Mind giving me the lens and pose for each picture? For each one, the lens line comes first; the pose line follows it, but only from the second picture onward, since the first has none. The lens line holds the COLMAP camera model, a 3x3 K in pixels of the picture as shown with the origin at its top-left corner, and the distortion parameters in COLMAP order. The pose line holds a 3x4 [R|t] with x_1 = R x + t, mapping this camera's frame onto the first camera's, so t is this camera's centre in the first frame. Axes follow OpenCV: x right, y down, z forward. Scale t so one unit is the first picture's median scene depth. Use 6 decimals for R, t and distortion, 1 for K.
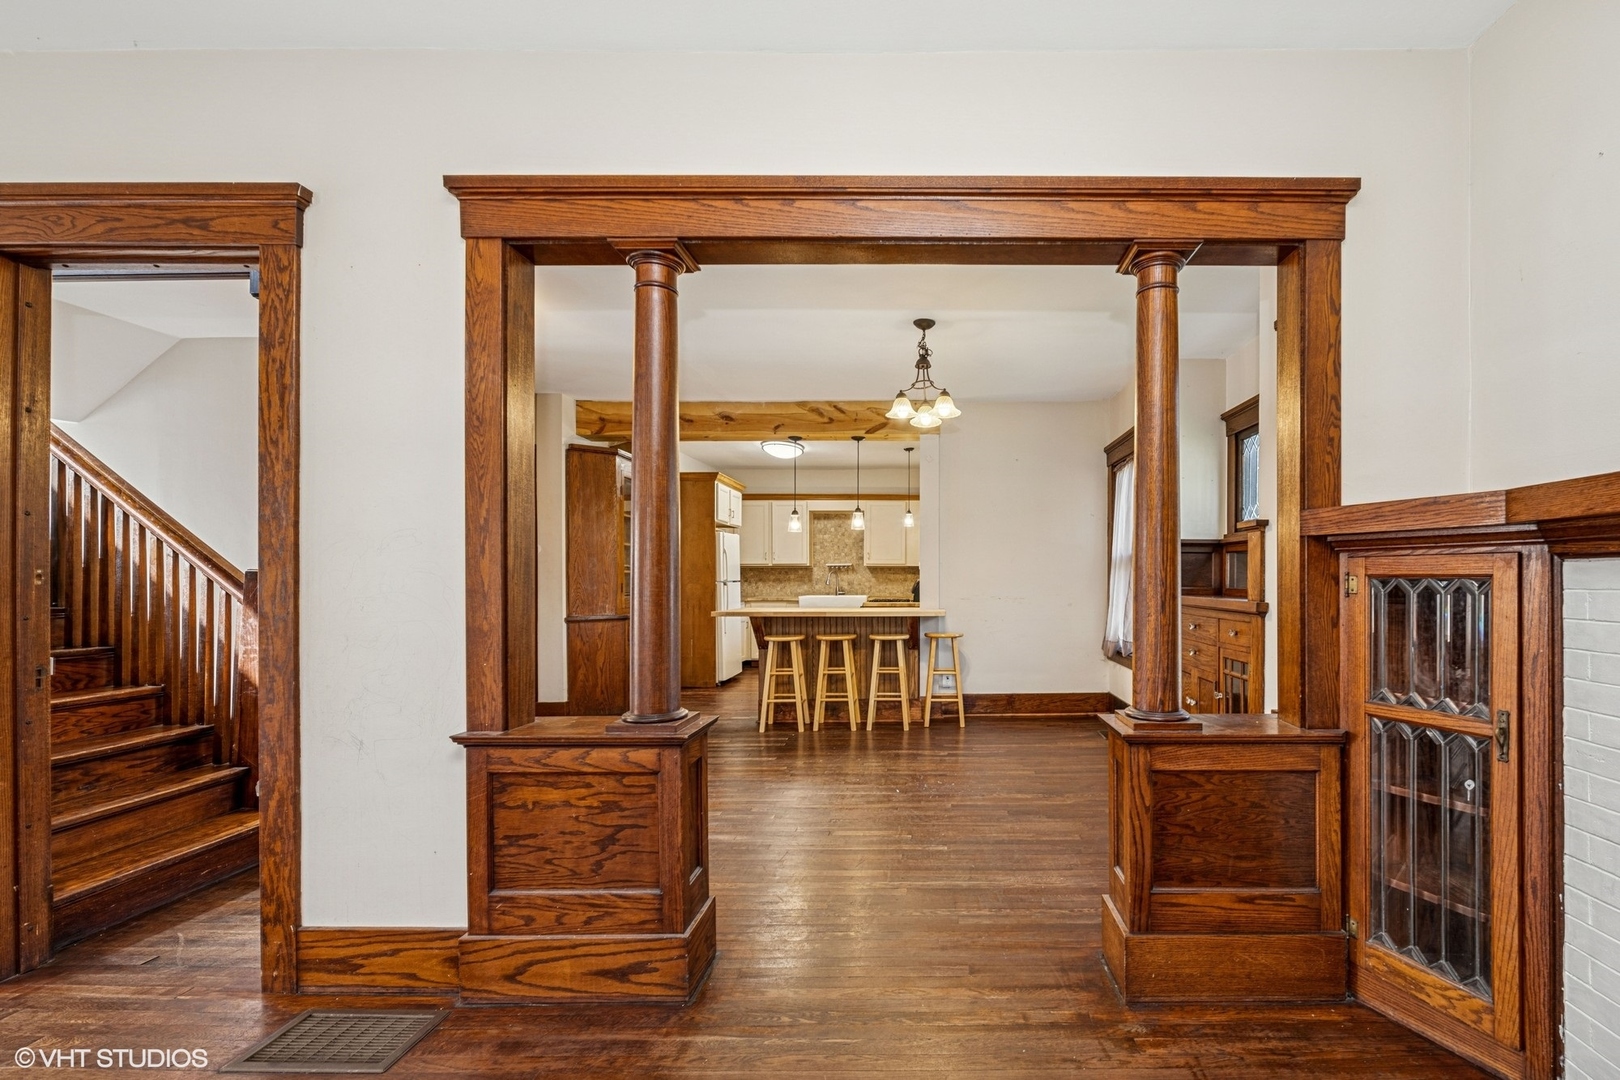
lens RADIAL K [[714.6, 0, 811.5], [0, 714.6, 573.2], [0, 0, 1]] dist [-0.002774, -0.000612]
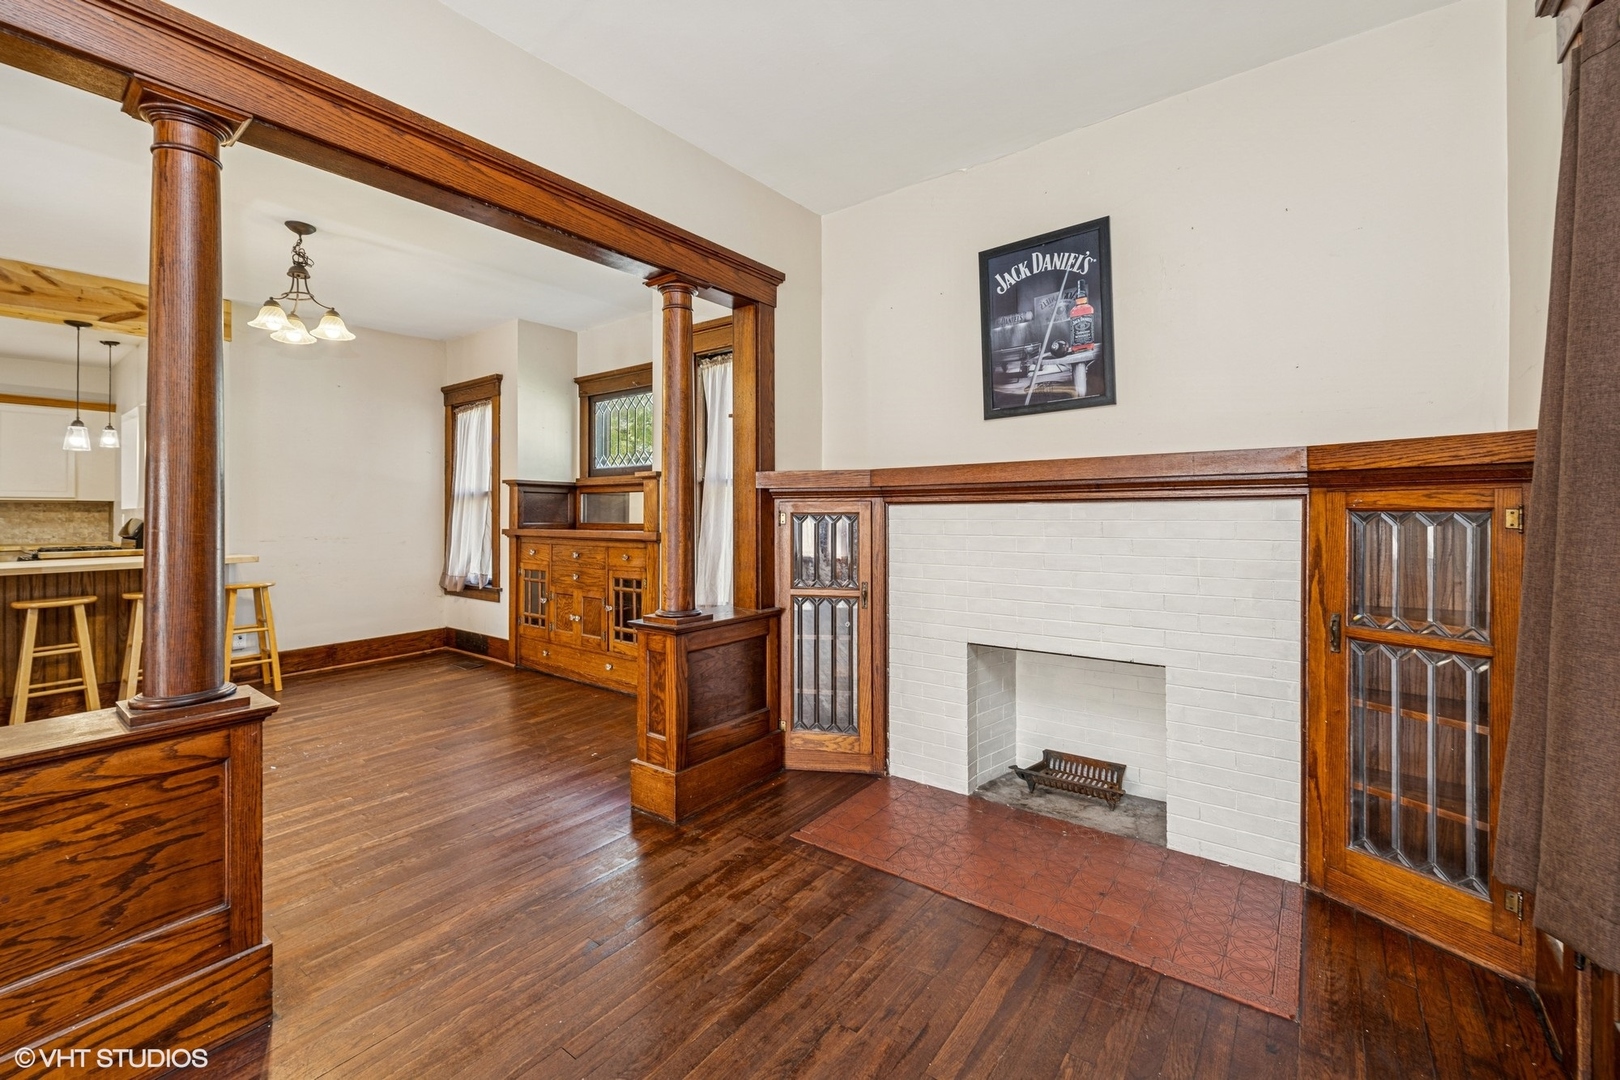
lens RADIAL K [[667.5, 0, 816.9], [0, 667.5, 511.0], [0, 0, 1]] dist [0.001754, 0.000269]
pose [[0.603989, -0.002787, 0.796988, -0.415129], [0.002172, 0.999996, 0.001850, -0.004380], [-0.796990, 0.000614, 0.603992, 0.000495]]
